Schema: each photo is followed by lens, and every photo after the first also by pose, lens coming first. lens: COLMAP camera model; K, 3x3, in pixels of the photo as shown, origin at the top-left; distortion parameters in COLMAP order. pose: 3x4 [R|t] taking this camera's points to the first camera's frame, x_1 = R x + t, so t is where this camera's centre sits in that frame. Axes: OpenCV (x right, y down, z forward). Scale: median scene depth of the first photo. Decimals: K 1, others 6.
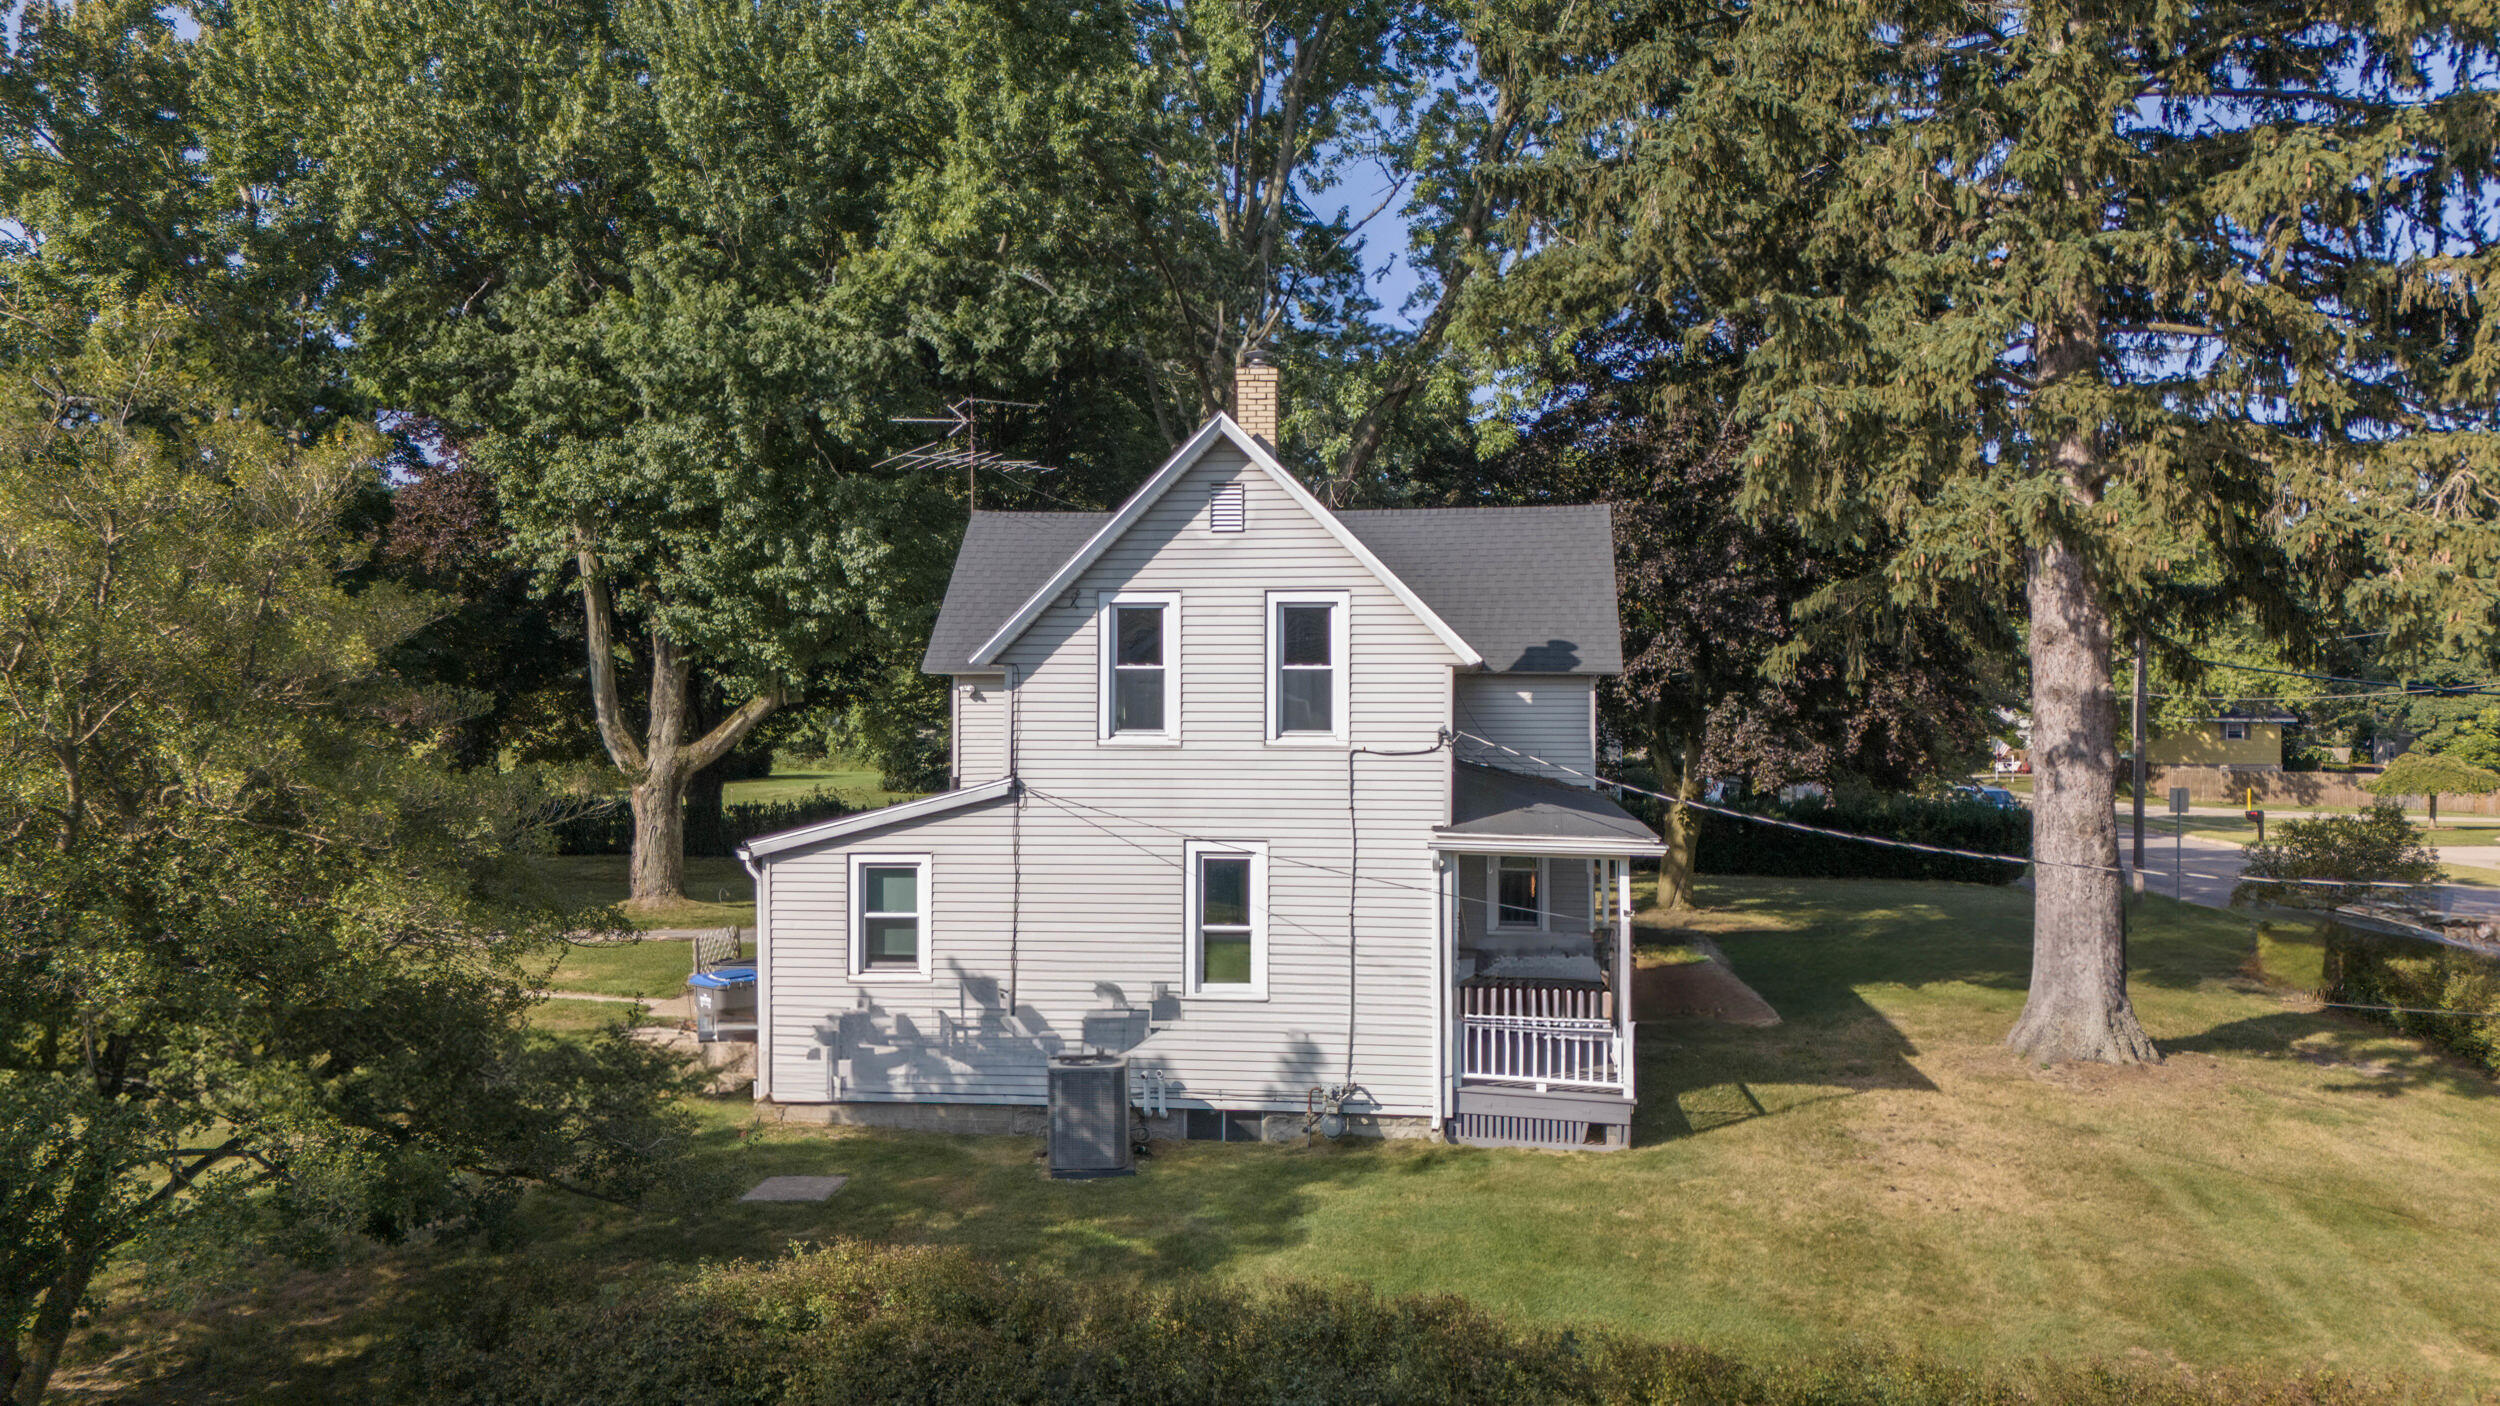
lens RADIAL K [[1828.7, 0, 1250.0], [0, 1828.7, 703.0], [0, 0, 1]] dist [0.077369, -0.096880]
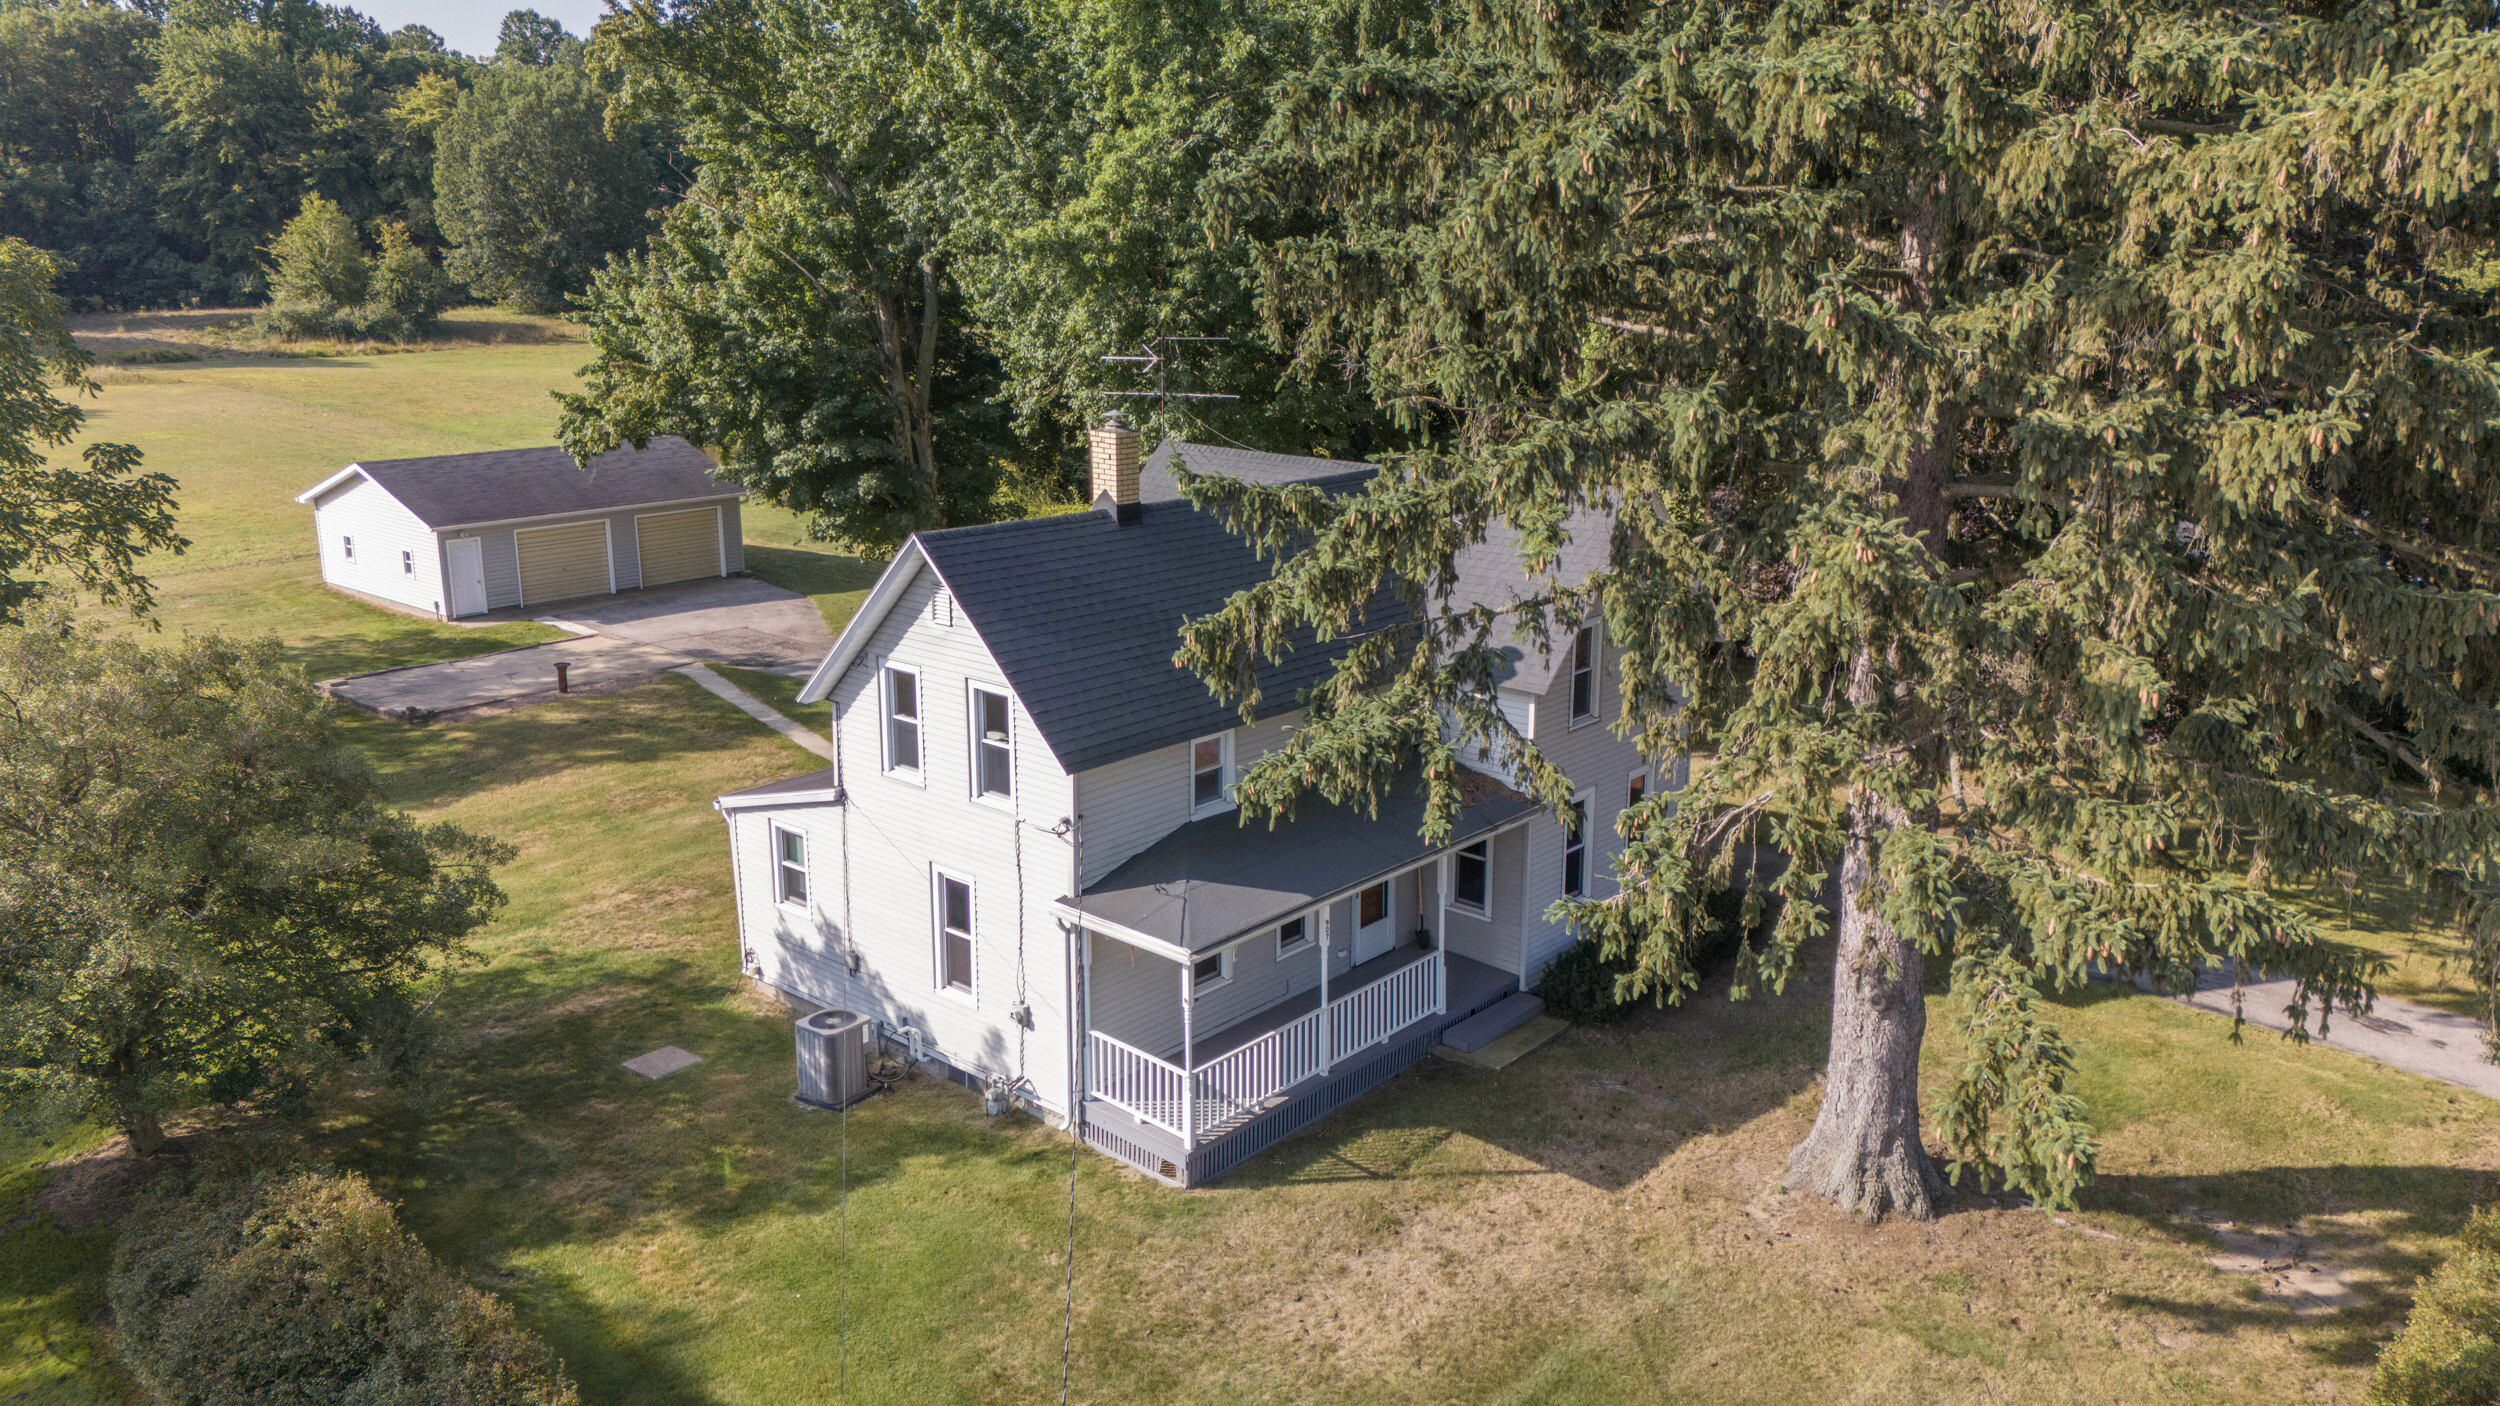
lens RADIAL K [[1828.7, 0, 1250.0], [0, 1828.7, 703.0], [0, 0, 1]] dist [0.077369, -0.096880]
pose [[0.820865, 0.139986, -0.553701, 0.827114], [-0.003046, 0.970556, 0.240858, -0.334258], [0.571114, -0.196025, 0.797121, 0.144288]]
